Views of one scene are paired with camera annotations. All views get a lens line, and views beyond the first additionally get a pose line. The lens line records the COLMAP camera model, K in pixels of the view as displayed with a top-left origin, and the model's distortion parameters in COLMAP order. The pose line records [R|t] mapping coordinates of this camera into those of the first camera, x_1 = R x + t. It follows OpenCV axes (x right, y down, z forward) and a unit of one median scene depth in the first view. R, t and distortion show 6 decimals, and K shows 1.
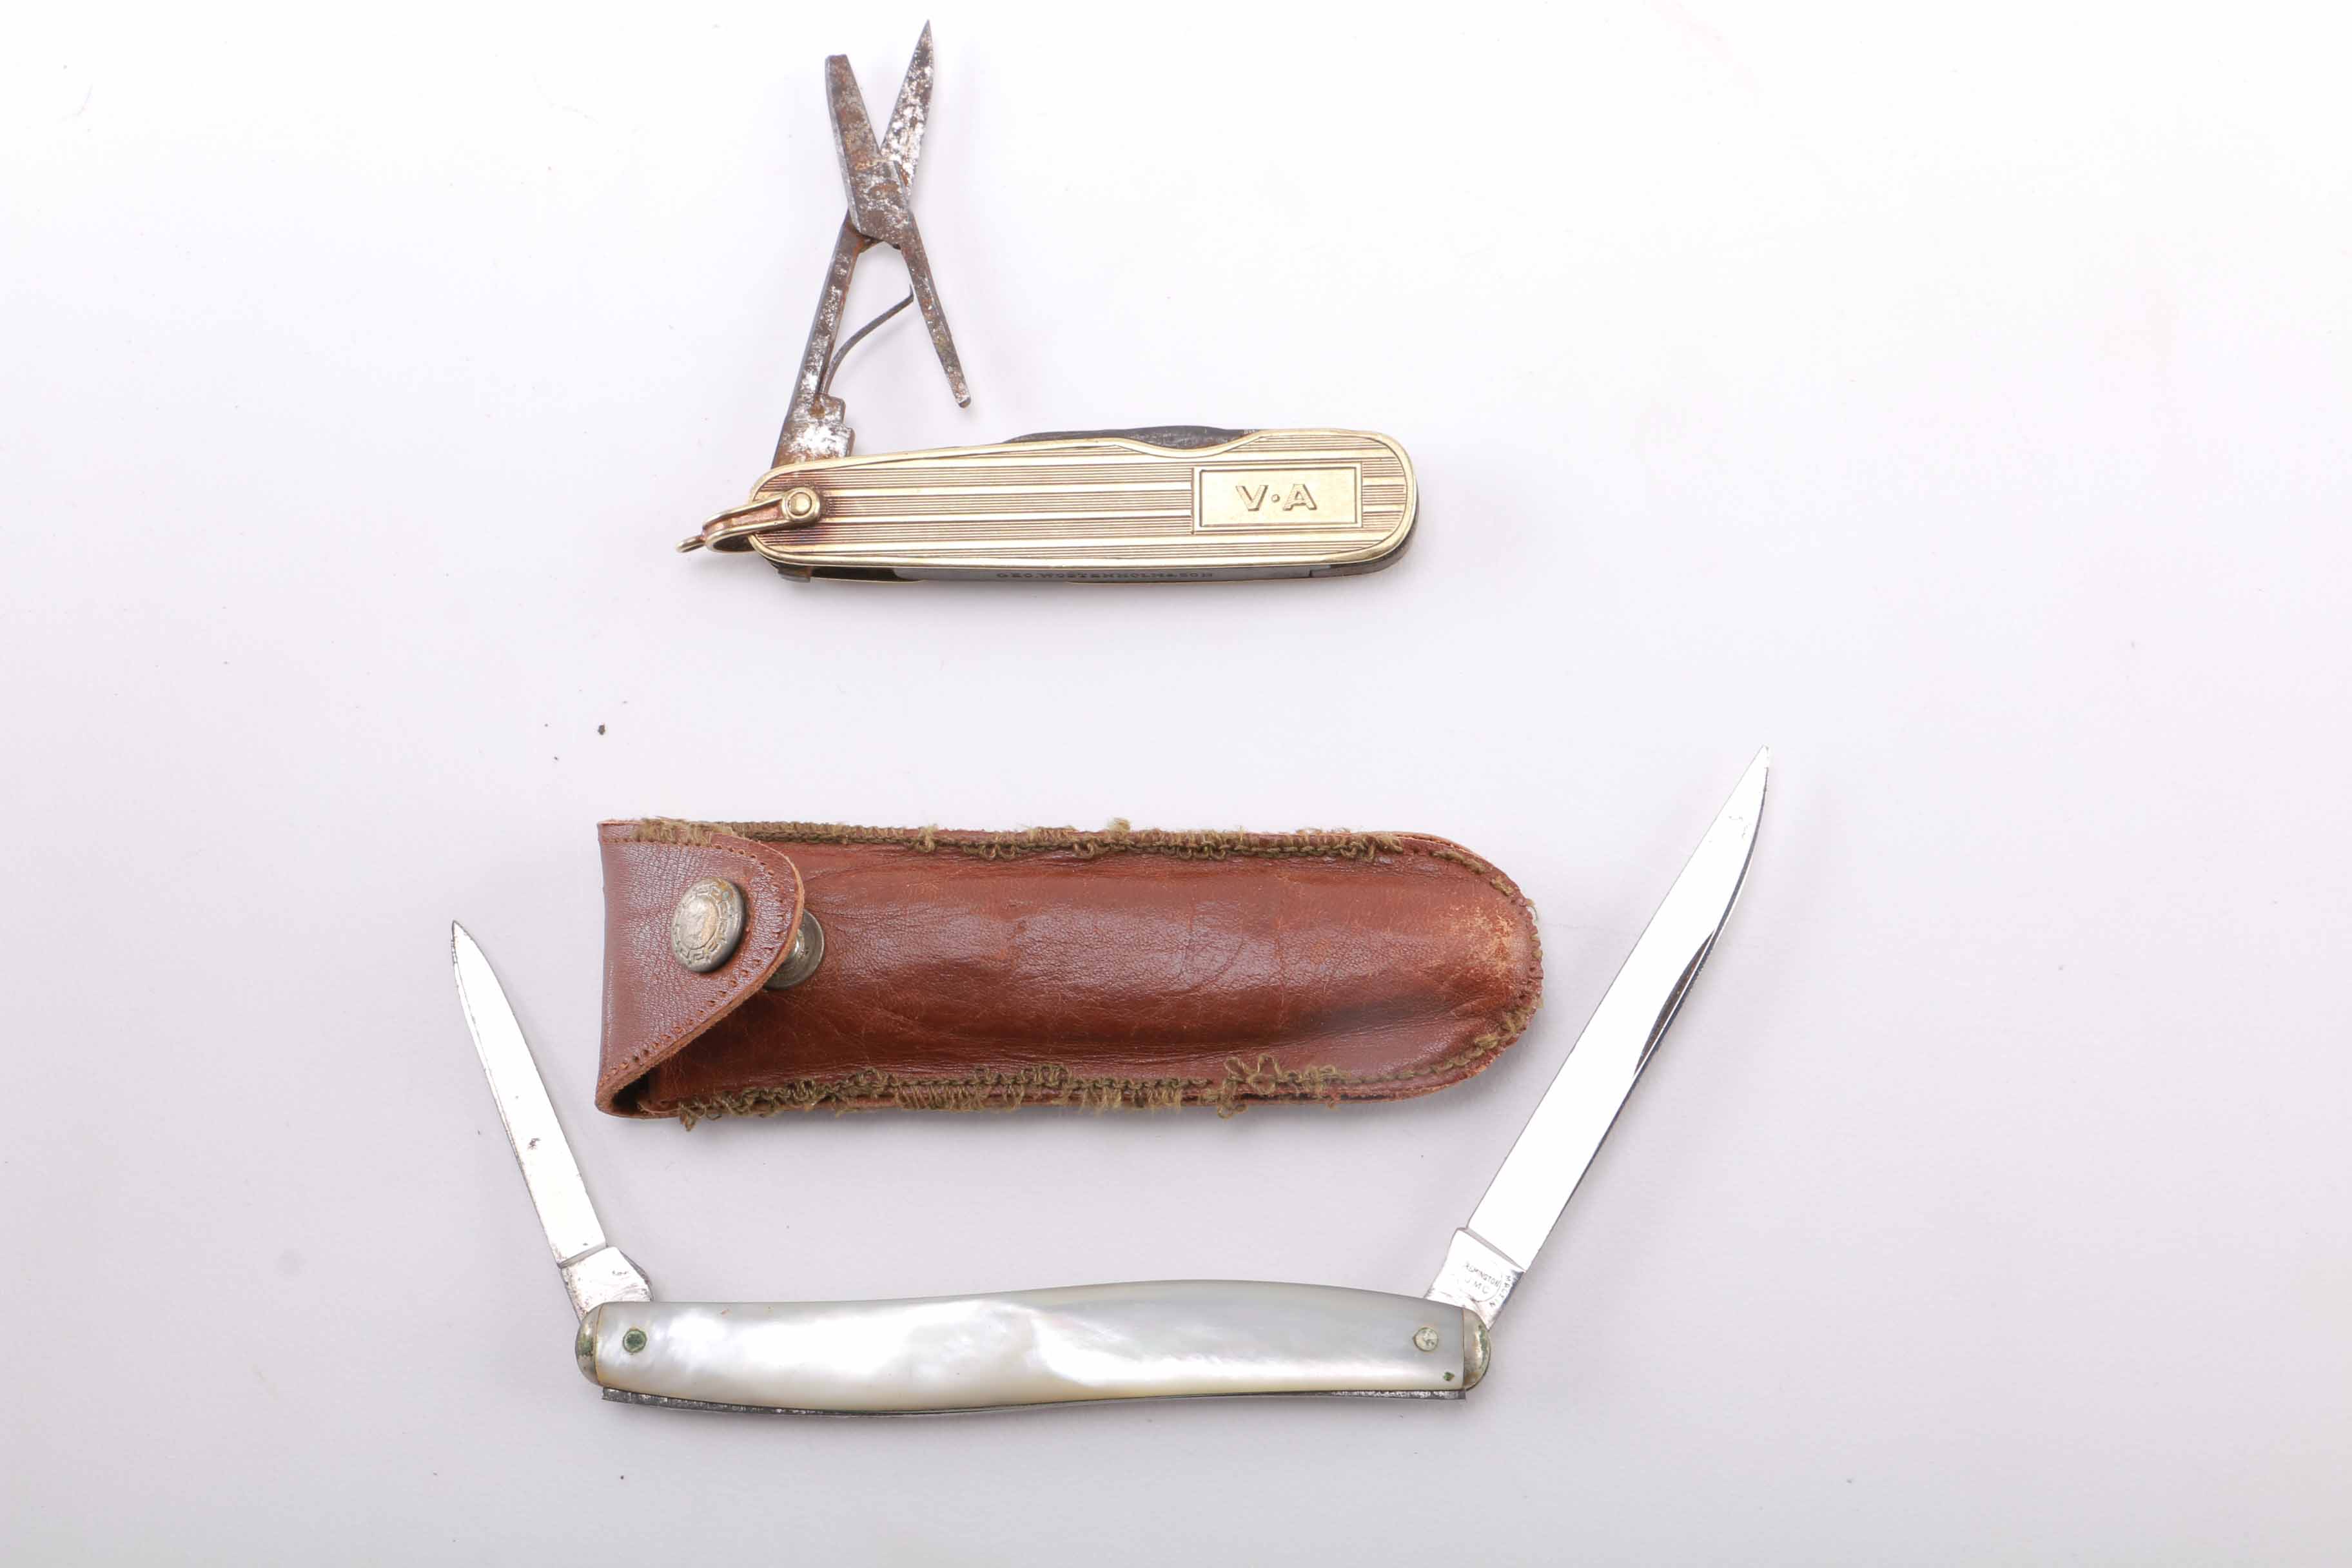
lens RADIAL K [[3820.0, 0, 1176.9], [0, 3820.0, 780.4], [0, 0, 1]] dist [0.003874, 0.000000]
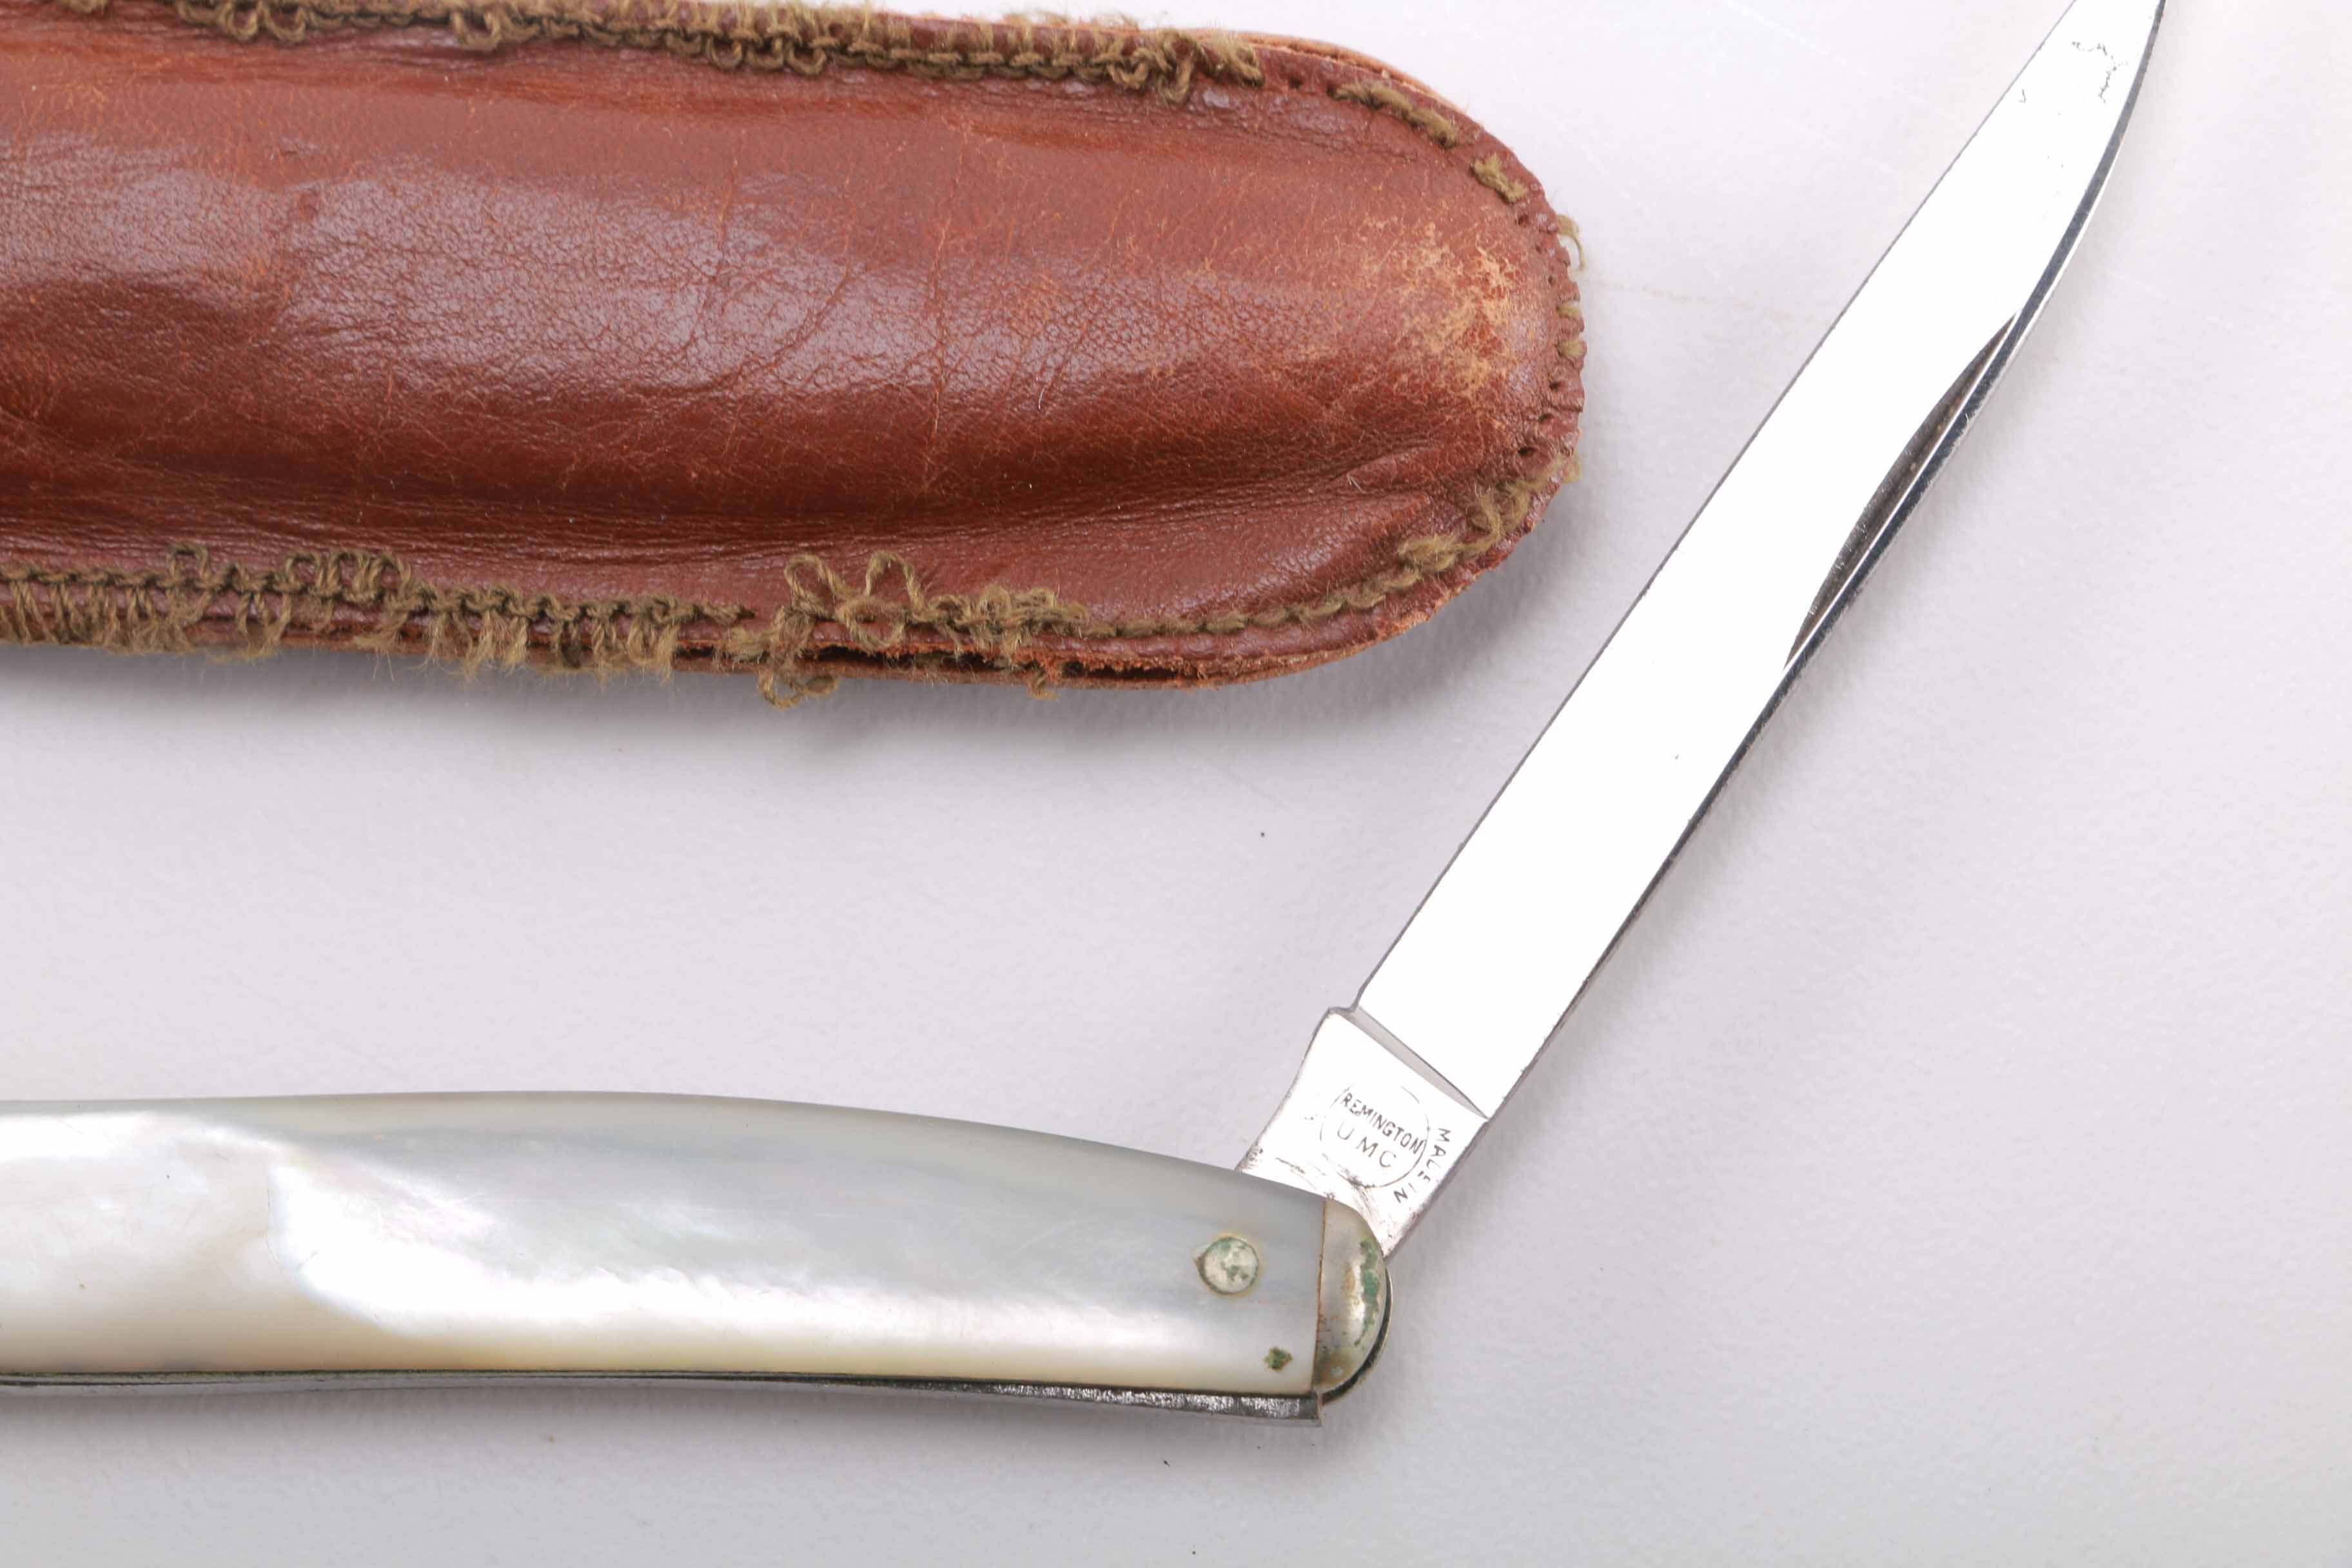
lens RADIAL K [[14551.6, 0, 1175.4], [0, 14551.6, 784.7], [0, 0, 1]] dist [0.503233, 0.000000]
pose [[0.997962, 0.061497, -0.017003, 0.081578], [-0.061068, 0.997828, 0.024710, 0.056000], [0.018485, -0.023621, 0.999550, -0.547905]]
